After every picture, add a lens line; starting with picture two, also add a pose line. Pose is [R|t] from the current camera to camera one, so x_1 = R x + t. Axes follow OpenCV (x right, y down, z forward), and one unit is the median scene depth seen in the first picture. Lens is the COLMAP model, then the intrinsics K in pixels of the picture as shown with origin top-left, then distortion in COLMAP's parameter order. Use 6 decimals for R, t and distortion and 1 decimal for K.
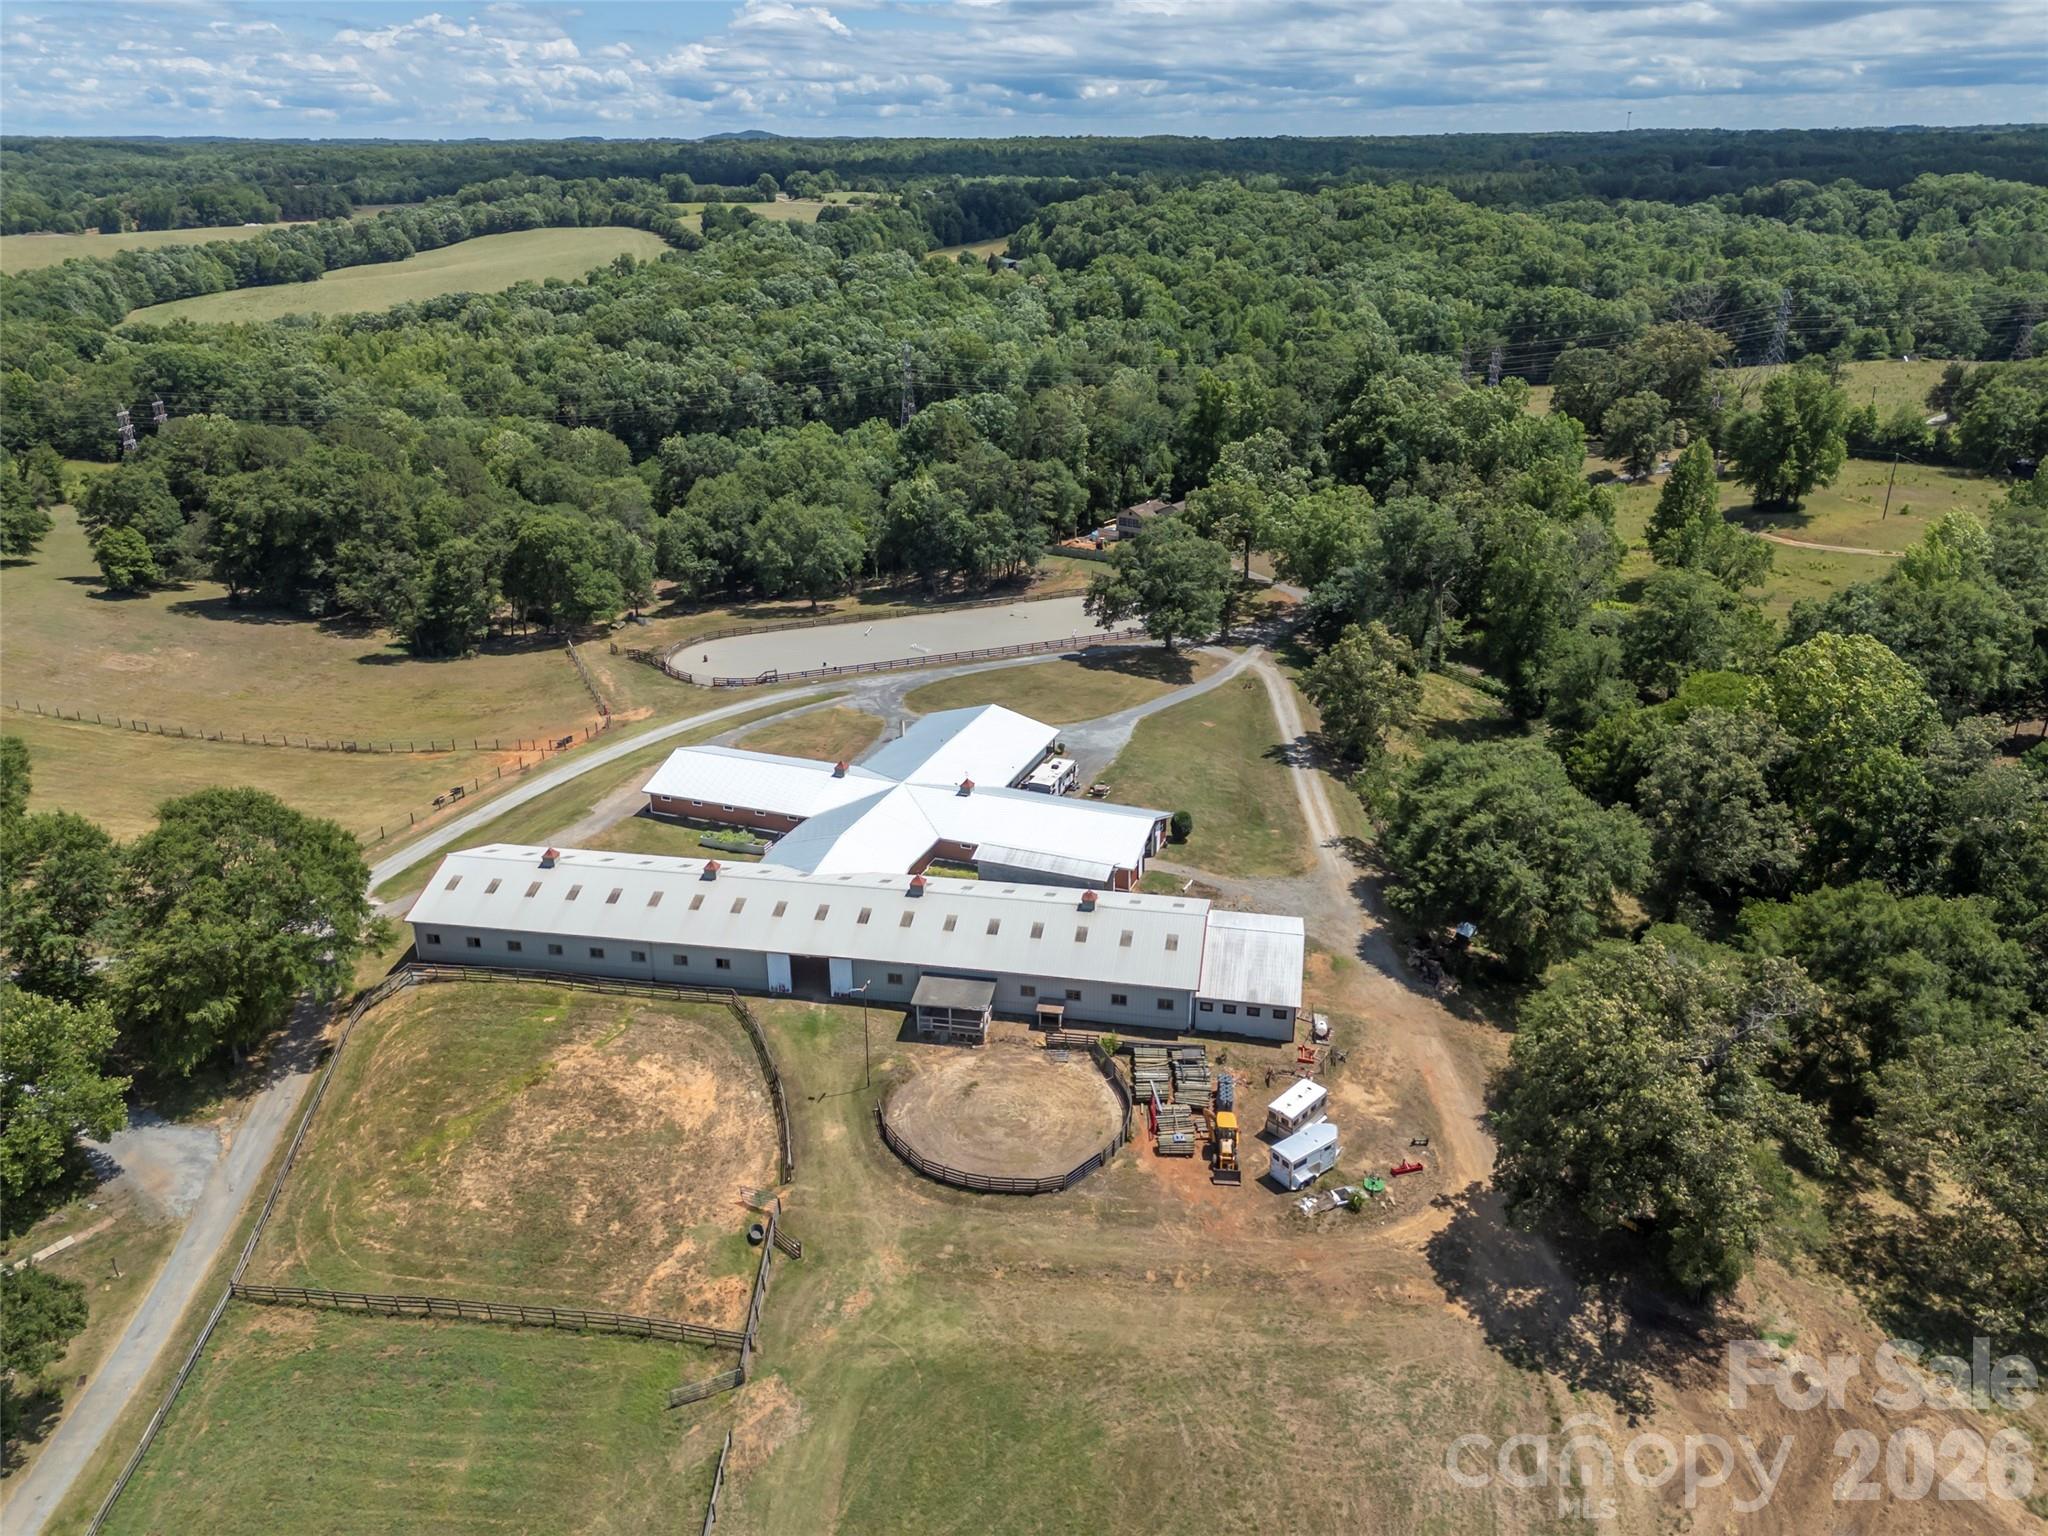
lens RADIAL K [[1492.3, 0, 1024.0], [0, 1492.3, 768.0], [0, 0, 1]] dist [0.130889, -0.139792]
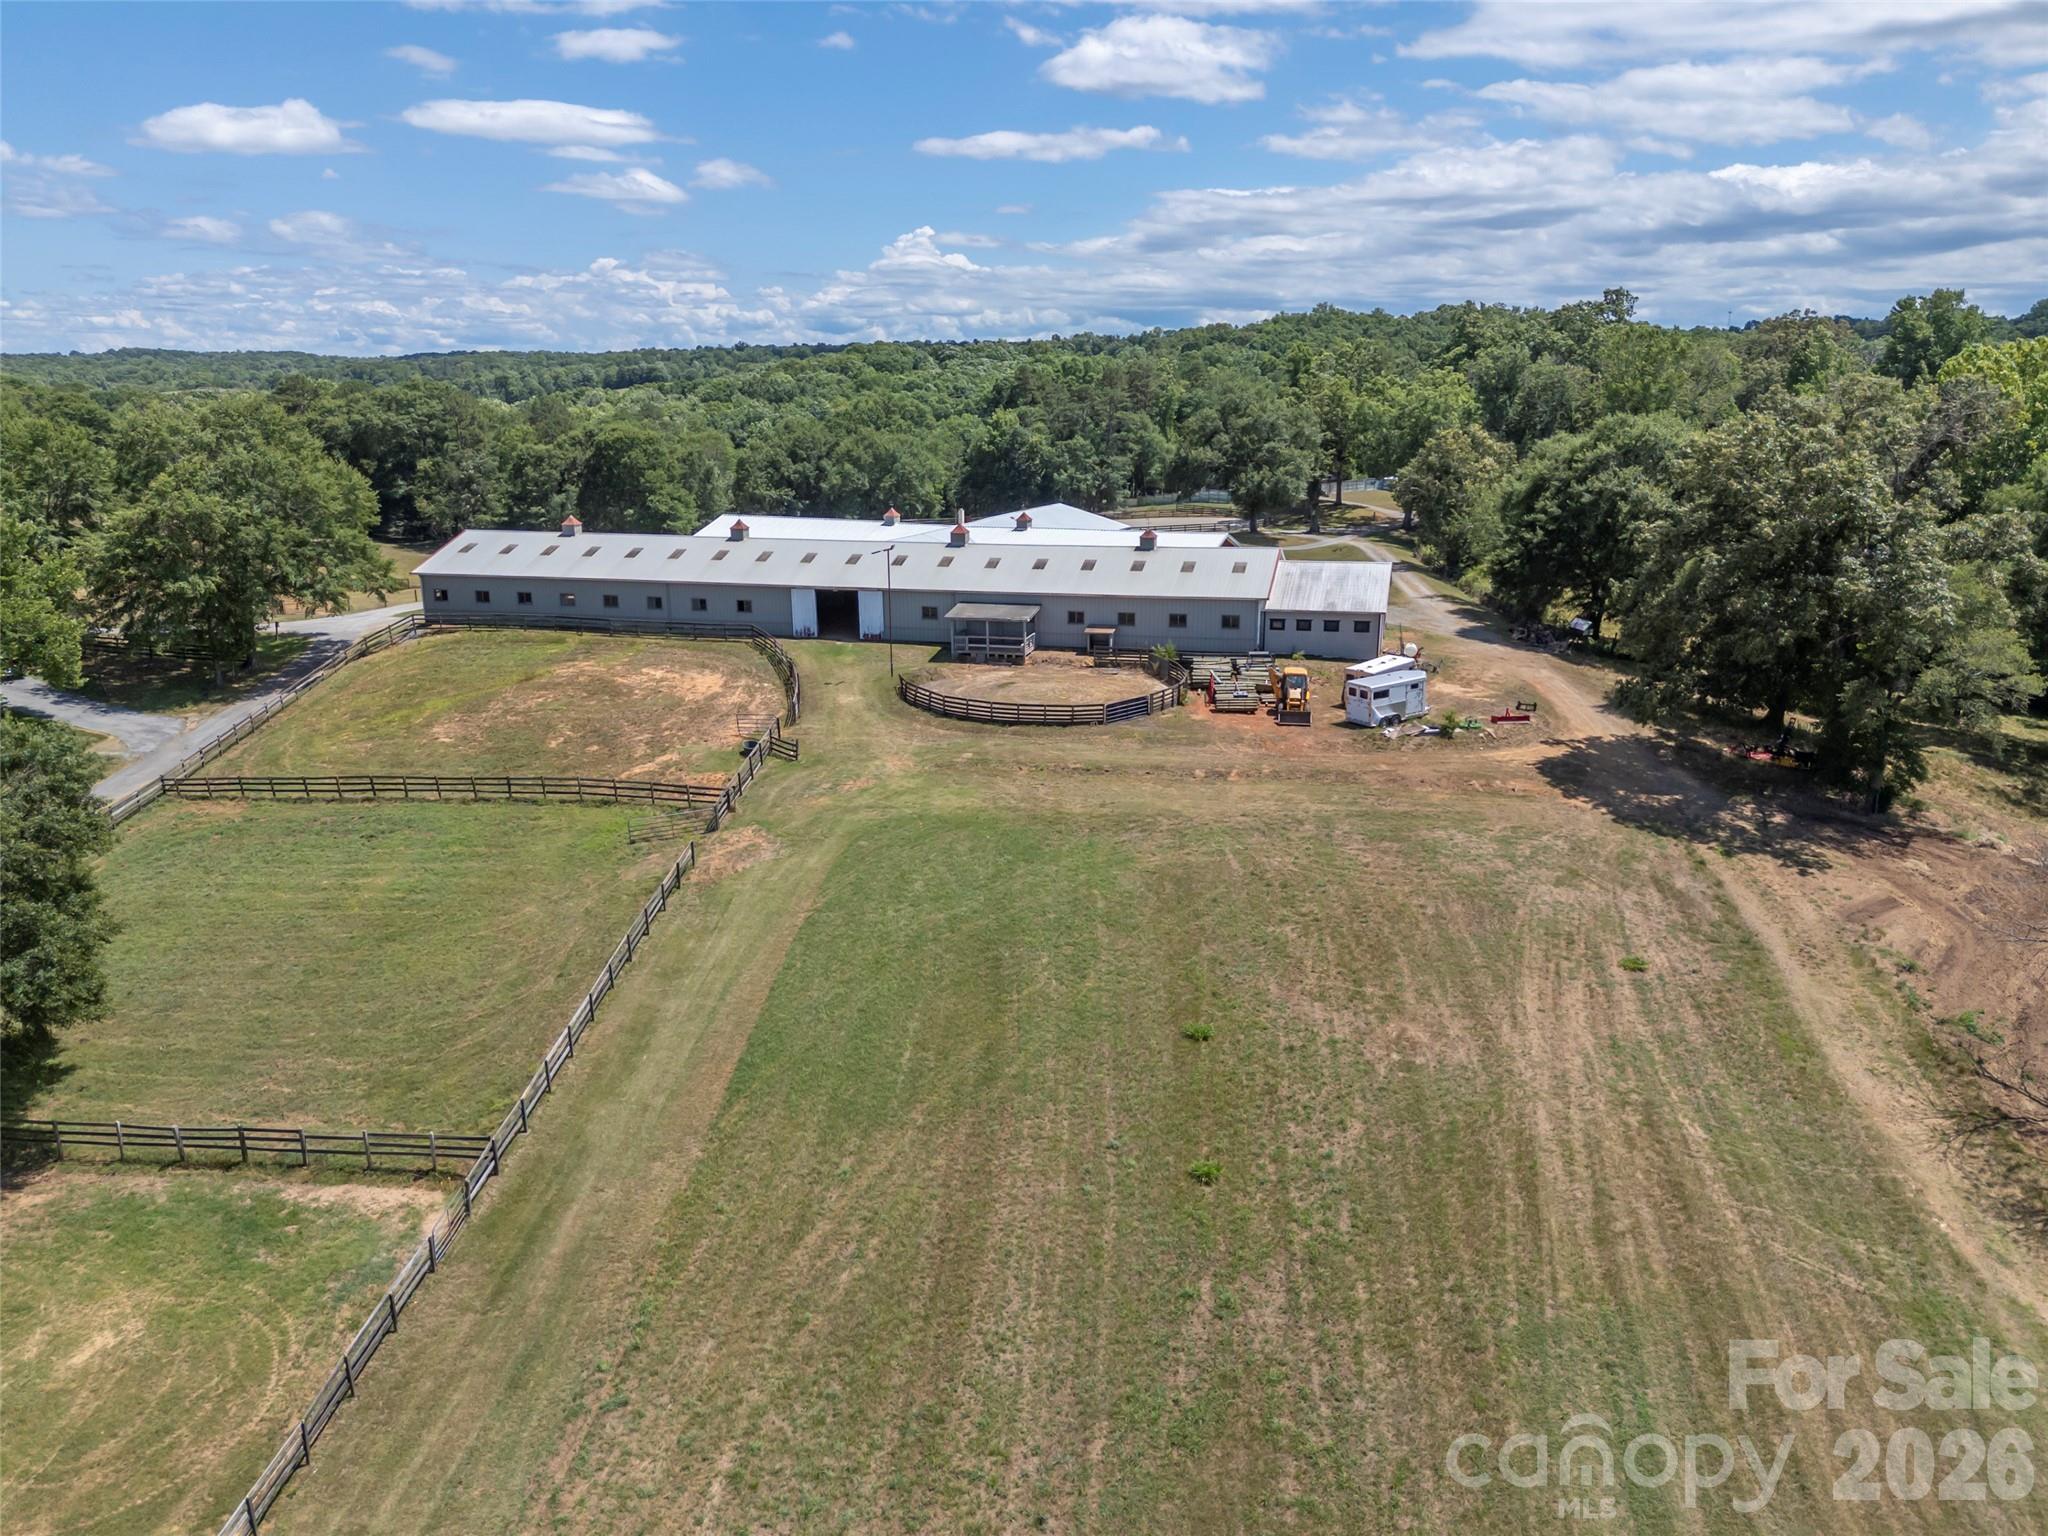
lens RADIAL K [[1492.3, 0, 1024.0], [0, 1492.3, 768.0], [0, 0, 1]] dist [0.130889, -0.139792]
pose [[0.997532, 0.011847, -0.069208, 0.035279], [-0.021023, 0.990839, -0.133401, 0.368187], [0.066994, 0.134527, 0.988643, 0.132958]]
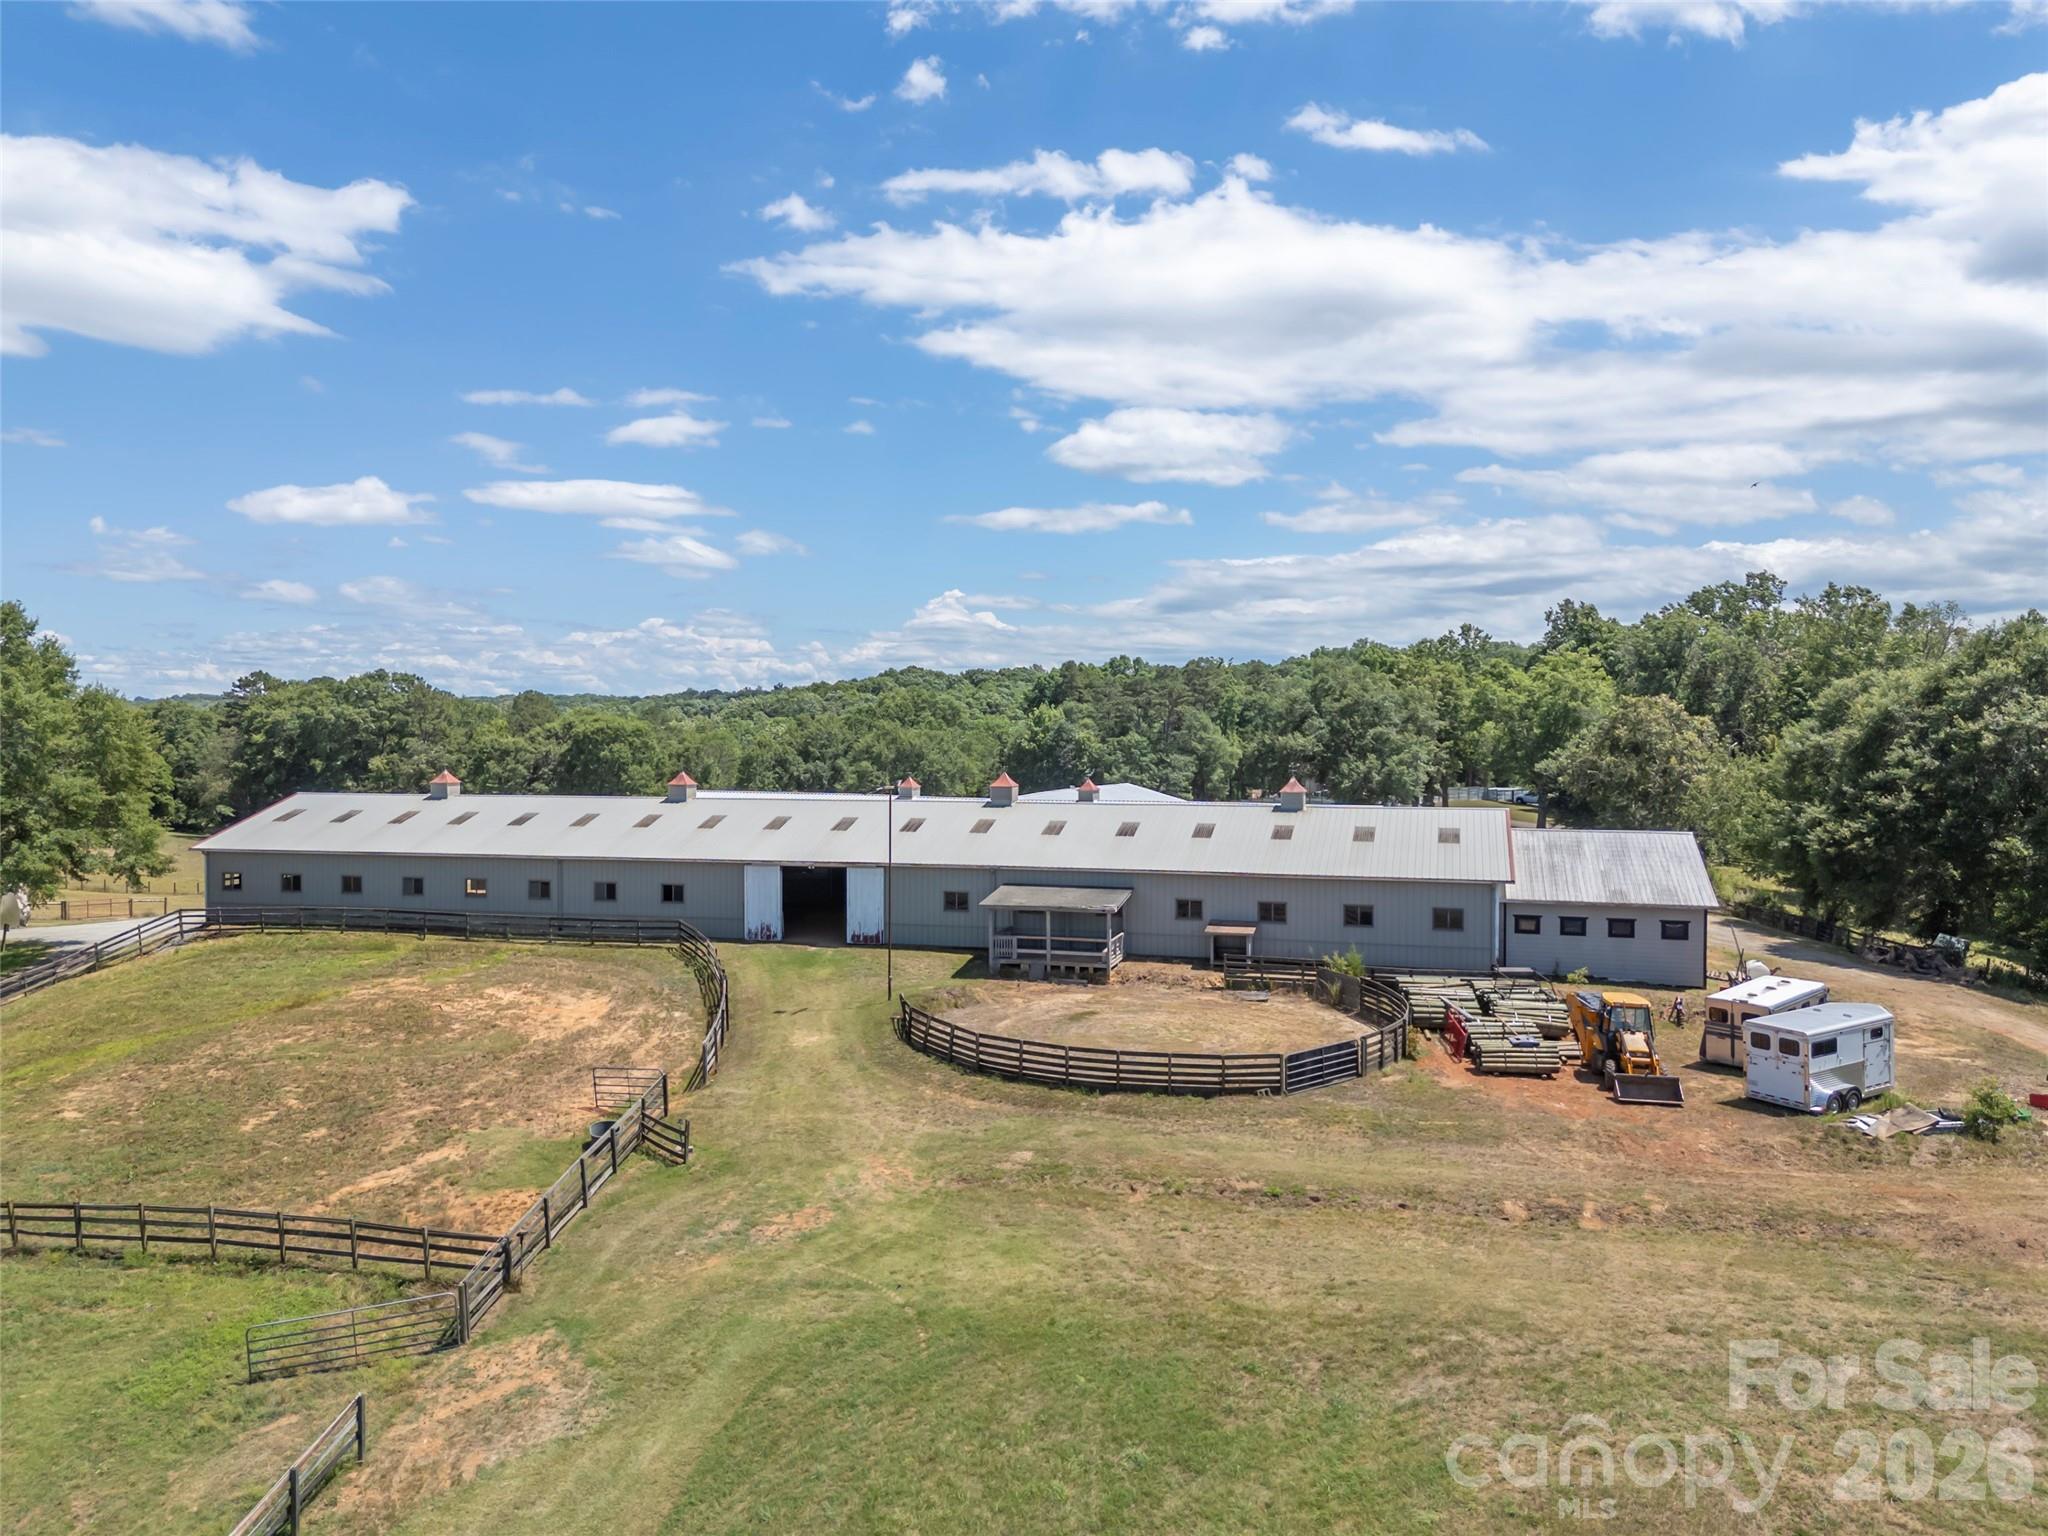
lens RADIAL K [[1492.3, 0, 1024.0], [0, 1492.3, 768.0], [0, 0, 1]] dist [0.130889, -0.139792]
pose [[0.995991, 0.003604, -0.089382, -0.009211], [-0.034864, 0.935819, -0.350754, 0.306886], [0.082381, 0.352464, 0.932192, 0.467565]]
